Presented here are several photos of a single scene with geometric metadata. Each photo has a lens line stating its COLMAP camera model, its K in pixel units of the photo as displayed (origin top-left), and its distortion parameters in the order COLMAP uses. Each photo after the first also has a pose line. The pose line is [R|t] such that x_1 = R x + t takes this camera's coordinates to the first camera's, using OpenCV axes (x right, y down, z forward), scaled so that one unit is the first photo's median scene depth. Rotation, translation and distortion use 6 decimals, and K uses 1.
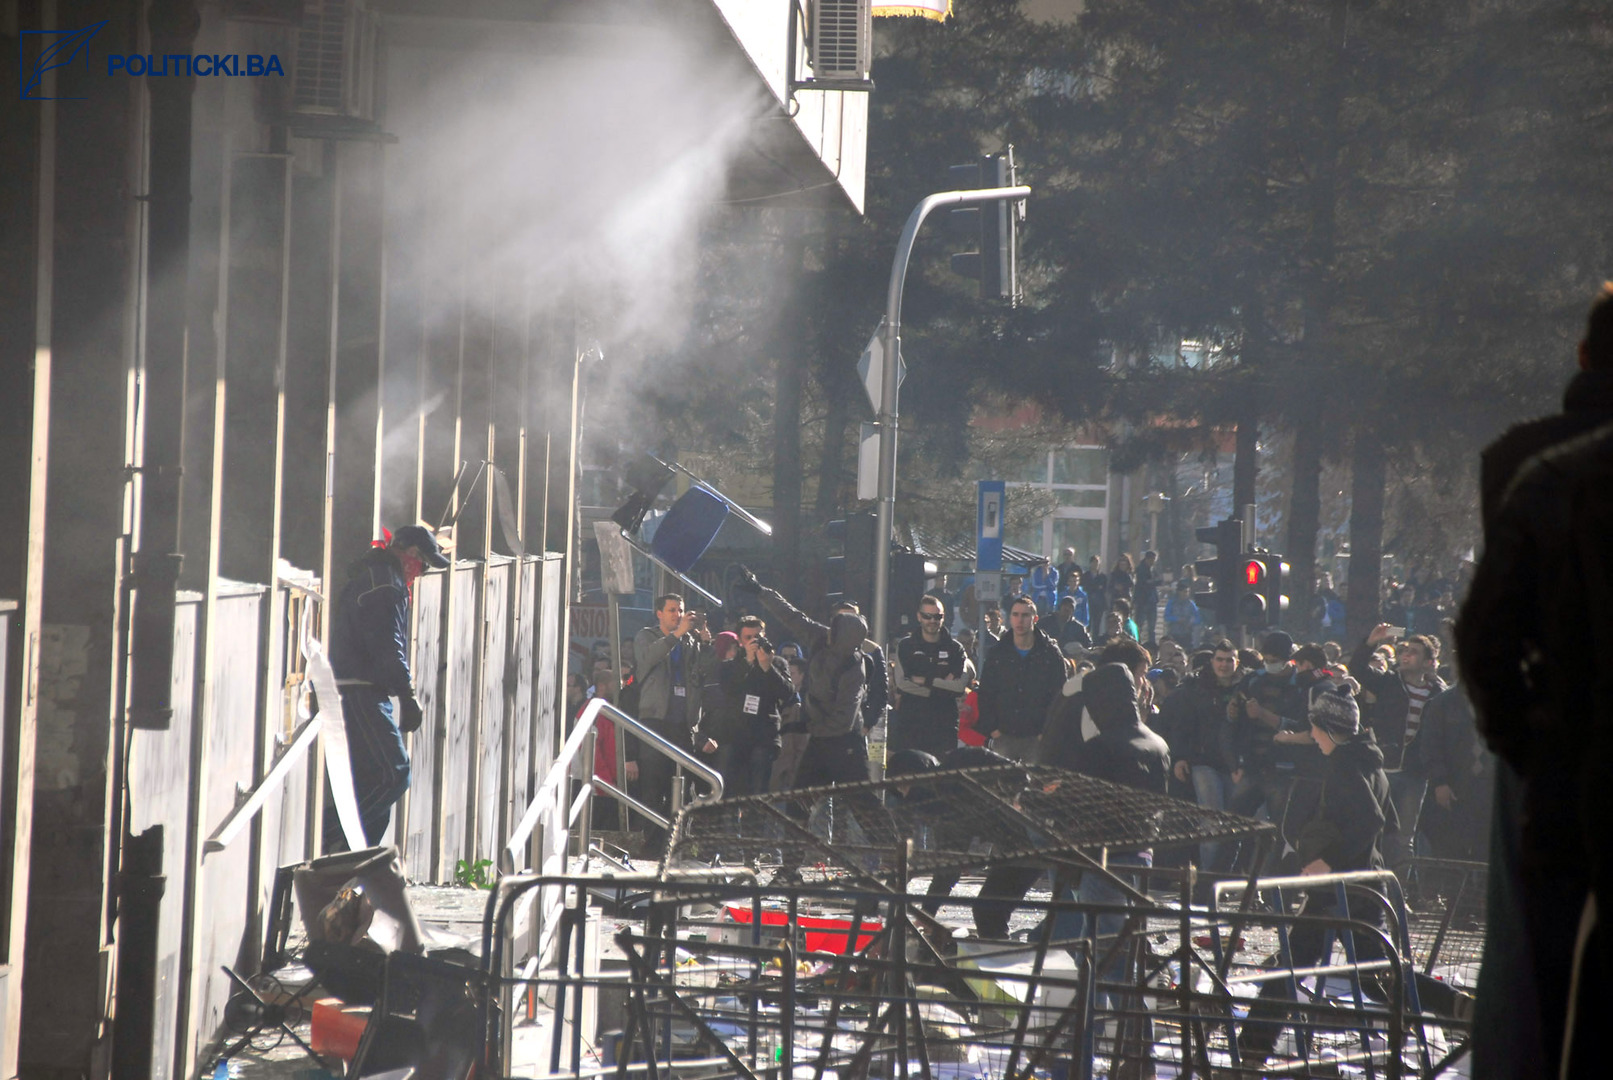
lens RADIAL K [[10813.7, 0, 806.4], [0, 10813.7, 540.0], [0, 0, 1]] dist [-0.666446, 0.000000]
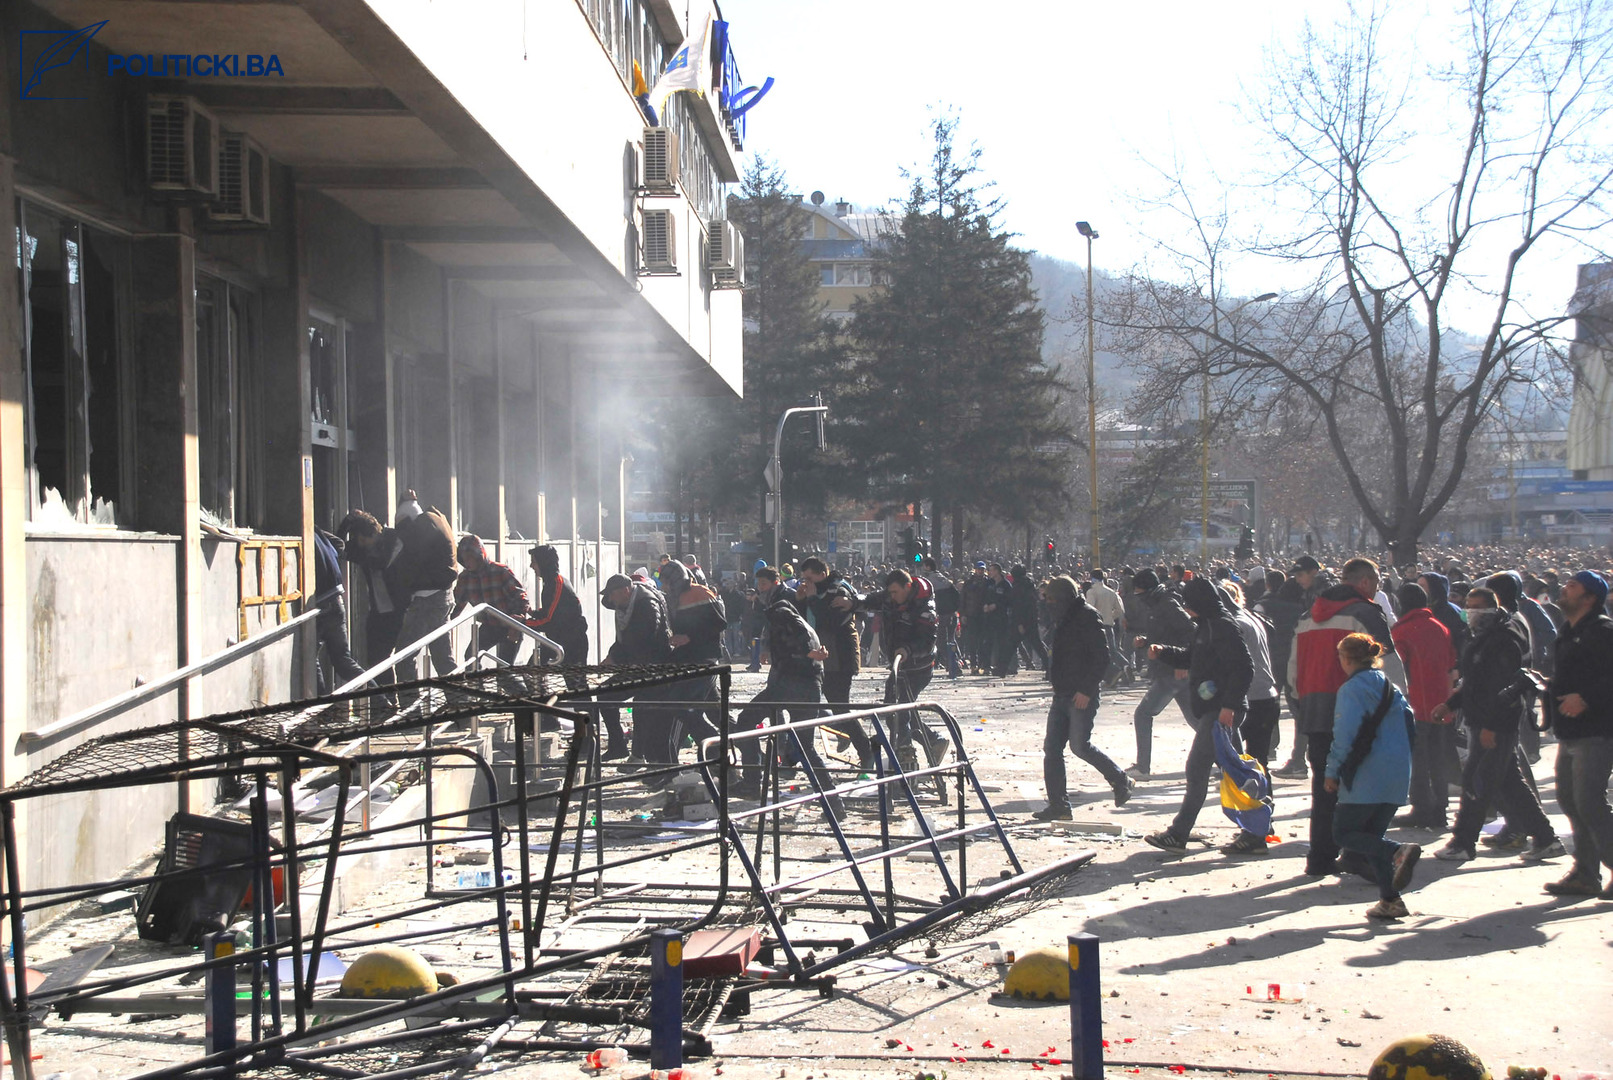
lens RADIAL K [[3082.8, 0, 806.4], [0, 3082.8, 537.8], [0, 0, 1]] dist [-0.097418, 0.000000]
pose [[0.999290, -0.037573, 0.002730, 0.012670], [0.037585, 0.999283, -0.004488, 0.003705], [-0.002559, 0.004587, 0.999986, 0.235351]]
